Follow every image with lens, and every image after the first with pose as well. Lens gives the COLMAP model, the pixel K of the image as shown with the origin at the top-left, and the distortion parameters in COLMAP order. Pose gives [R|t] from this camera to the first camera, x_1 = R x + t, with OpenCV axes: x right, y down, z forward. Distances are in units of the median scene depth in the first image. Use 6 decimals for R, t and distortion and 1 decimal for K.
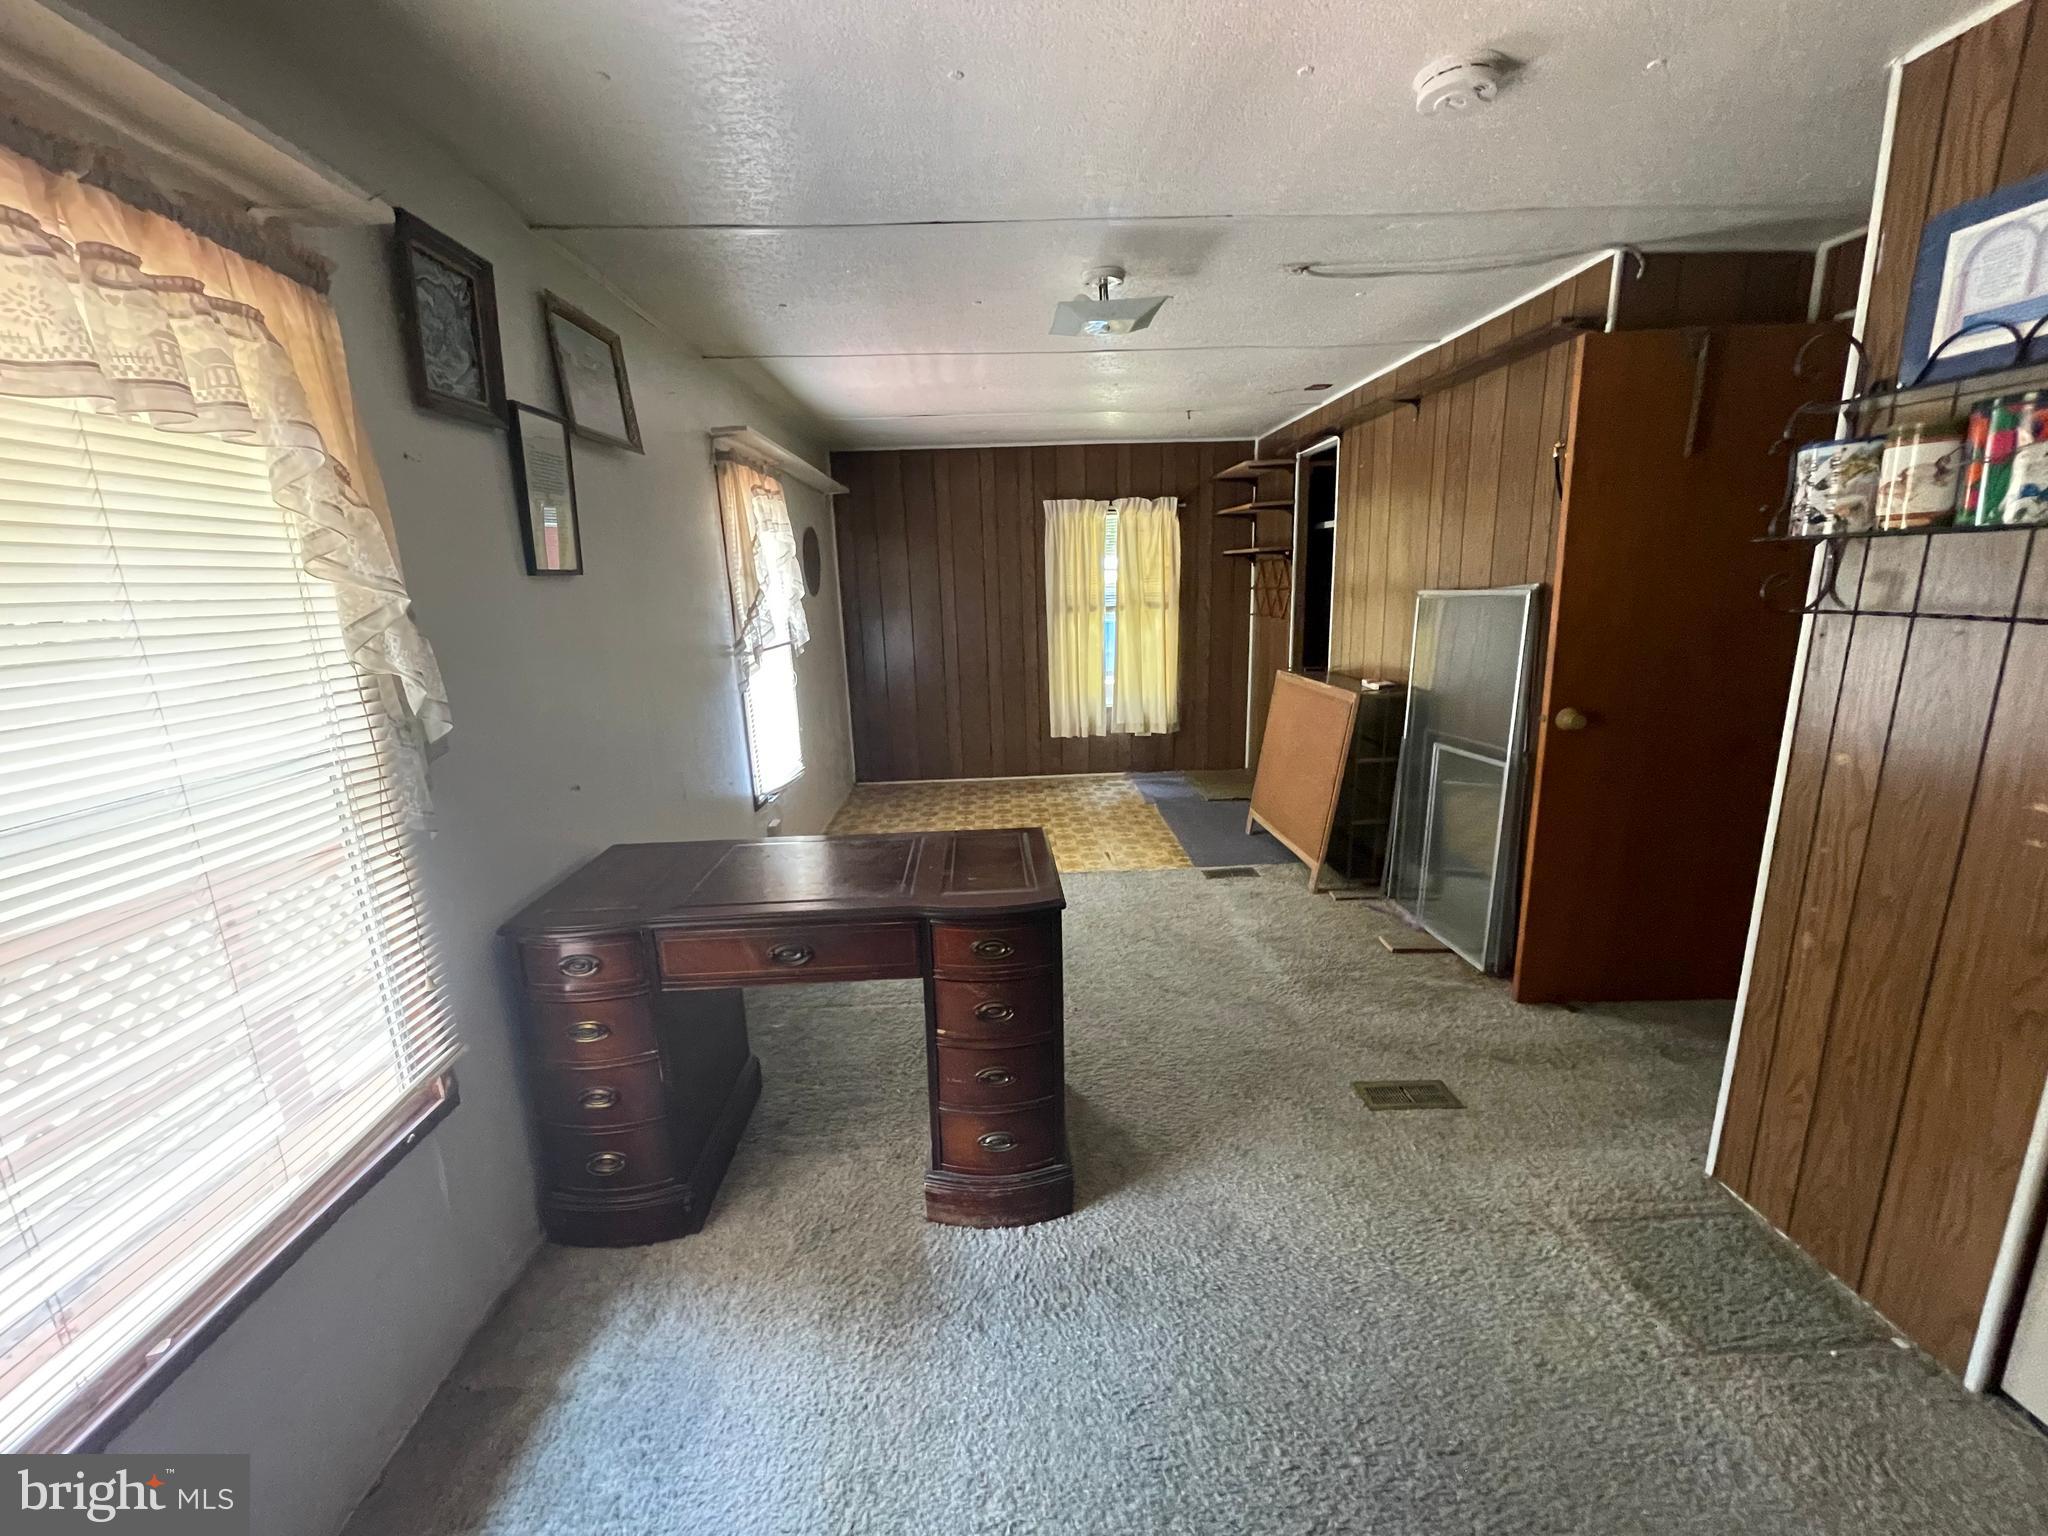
lens RADIAL K [[835.0, 0, 1016.7], [0, 835.0, 766.3], [0, 0, 1]] dist [0.000299, -0.000090]
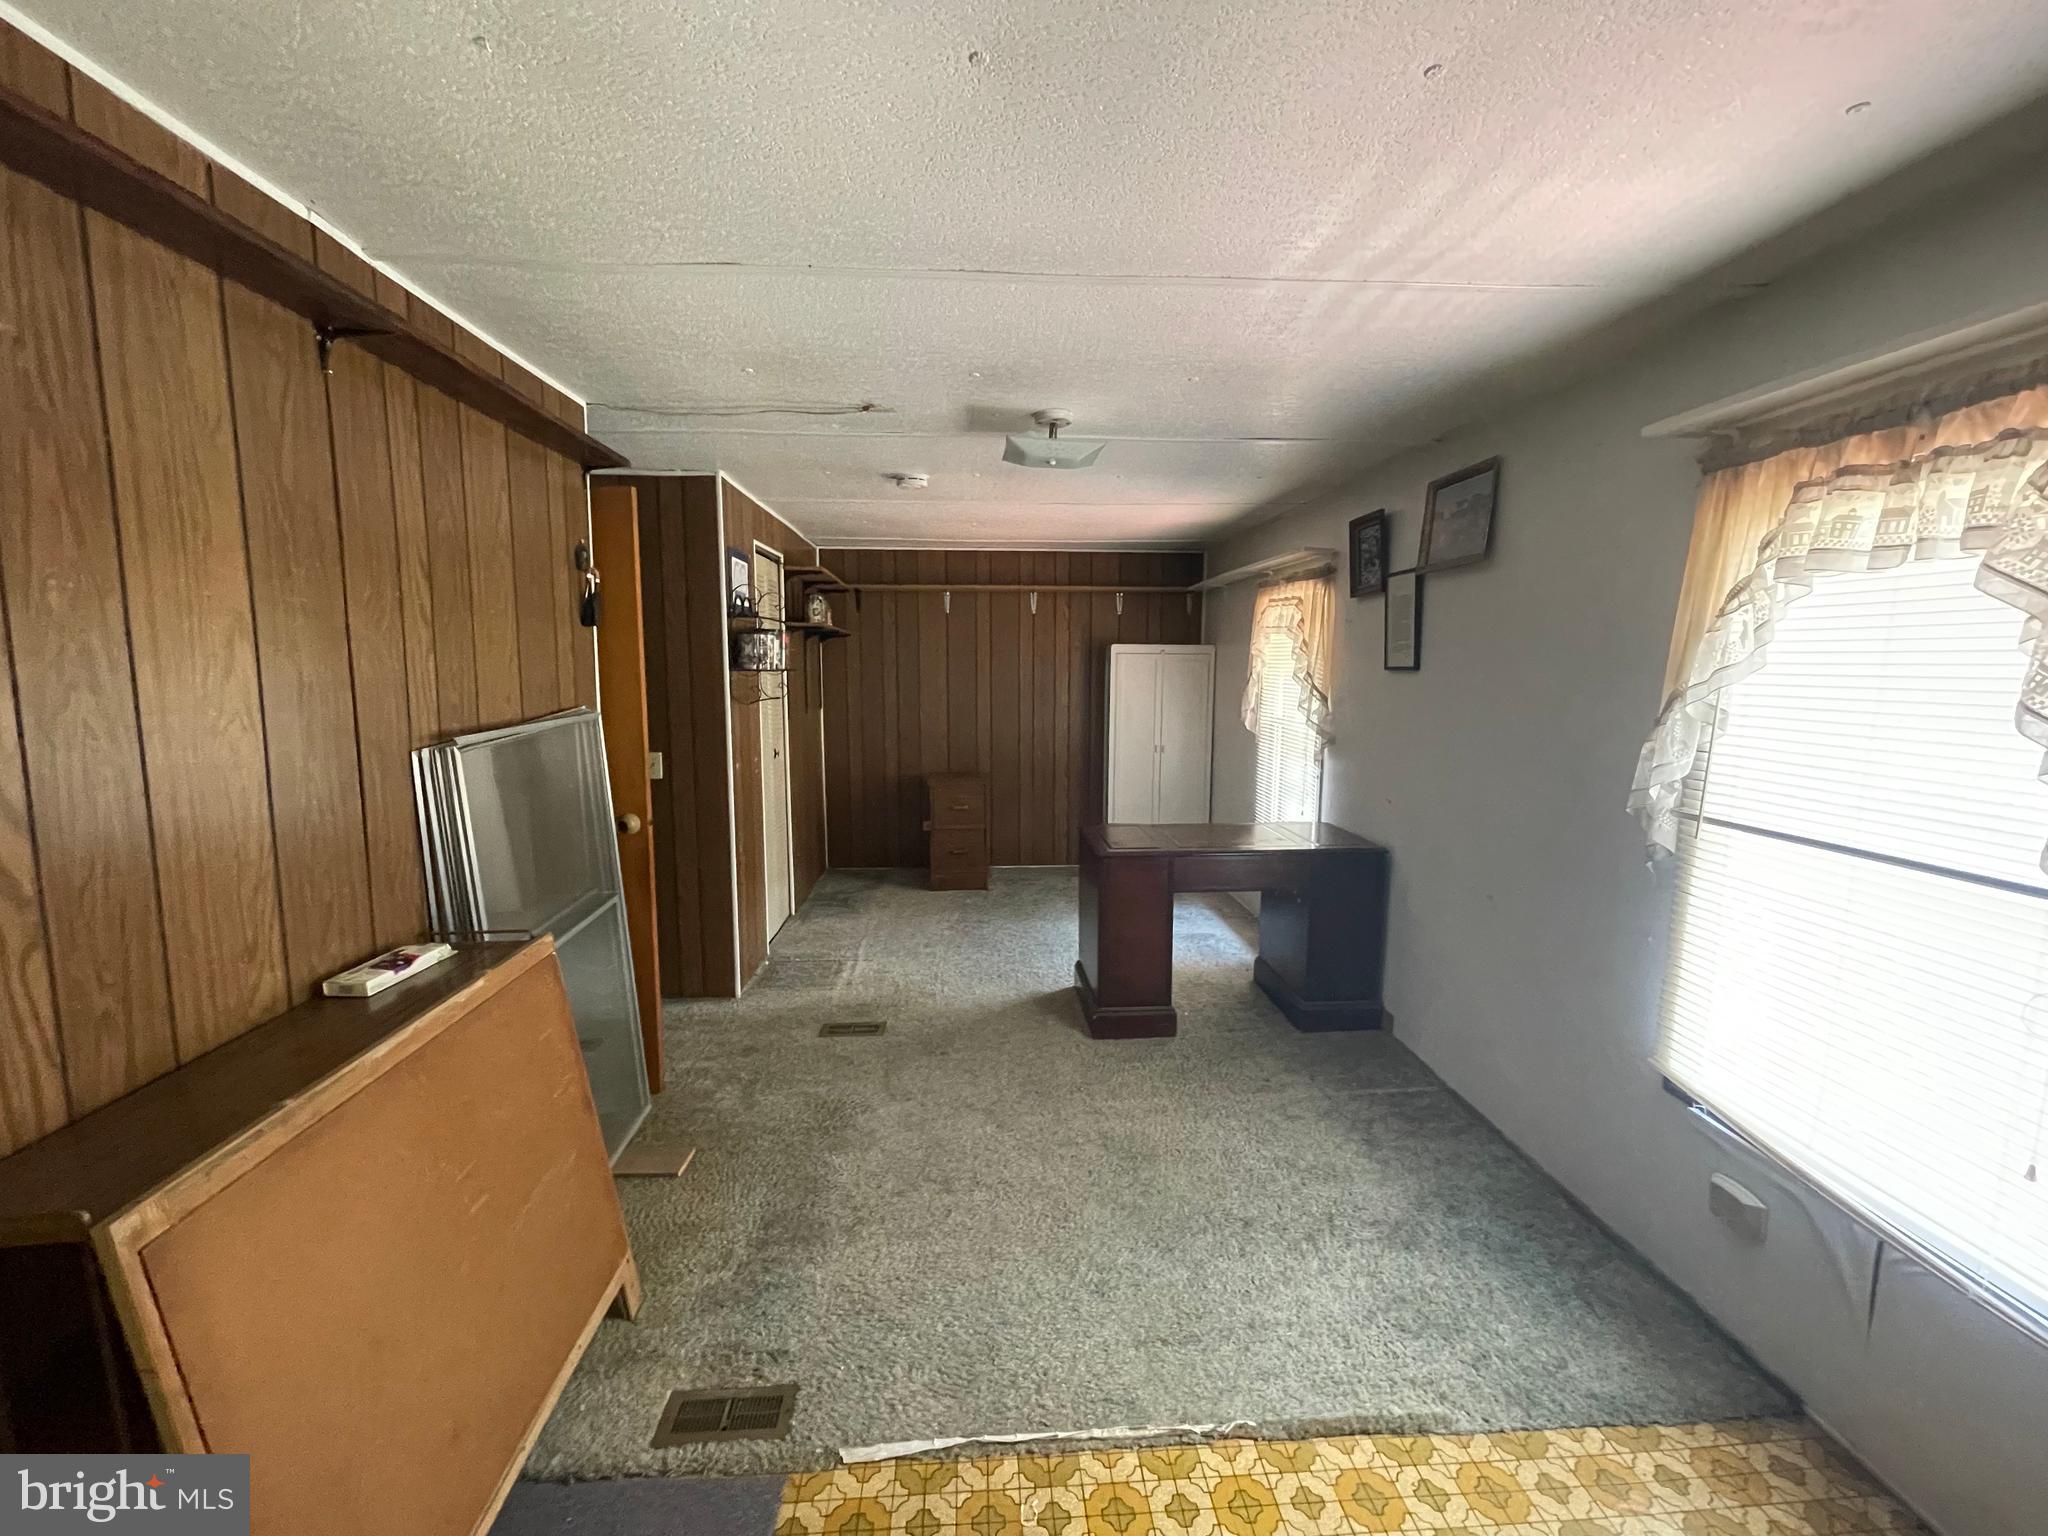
lens RADIAL K [[835.0, 0, 1021.8], [0, 835.0, 764.9], [0, 0, 1]] dist [0.000299, -0.000090]
pose [[-0.999350, 0.029359, -0.020915, 0.157911], [0.020437, 0.939419, 0.342161, -0.449644], [0.029694, 0.341511, -0.939409, 1.836095]]
